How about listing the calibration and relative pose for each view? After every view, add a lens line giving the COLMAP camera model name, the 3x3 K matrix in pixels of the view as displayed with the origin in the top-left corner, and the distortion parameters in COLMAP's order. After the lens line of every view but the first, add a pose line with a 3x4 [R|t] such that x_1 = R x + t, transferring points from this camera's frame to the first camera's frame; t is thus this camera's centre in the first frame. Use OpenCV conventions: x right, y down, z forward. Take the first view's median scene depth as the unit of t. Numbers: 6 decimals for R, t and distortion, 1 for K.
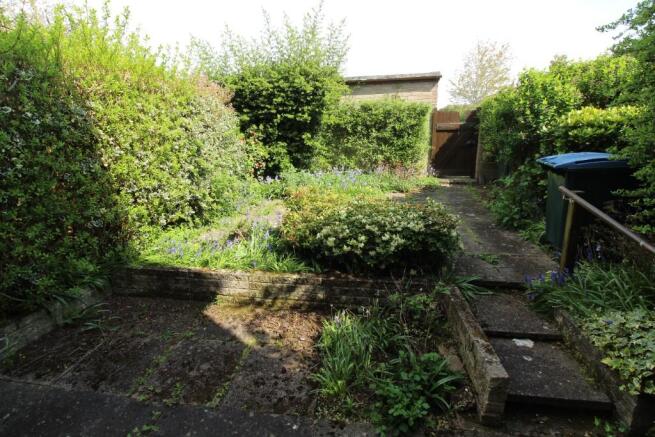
lens RADIAL K [[306.9, 0, 331.0], [0, 306.9, 205.2], [0, 0, 1]] dist [0.002364, -0.015750]
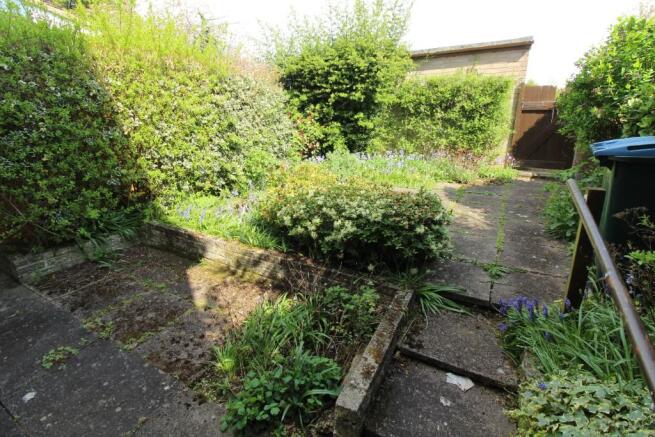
lens RADIAL K [[306.9, 0, 331.0], [0, 306.9, 205.2], [0, 0, 1]] dist [0.002364, -0.015750]
pose [[0.933165, 0.105638, -0.343576, 0.202393], [-0.090788, 0.994117, 0.059075, 0.001493], [0.347795, -0.023934, 0.937265, 0.072439]]
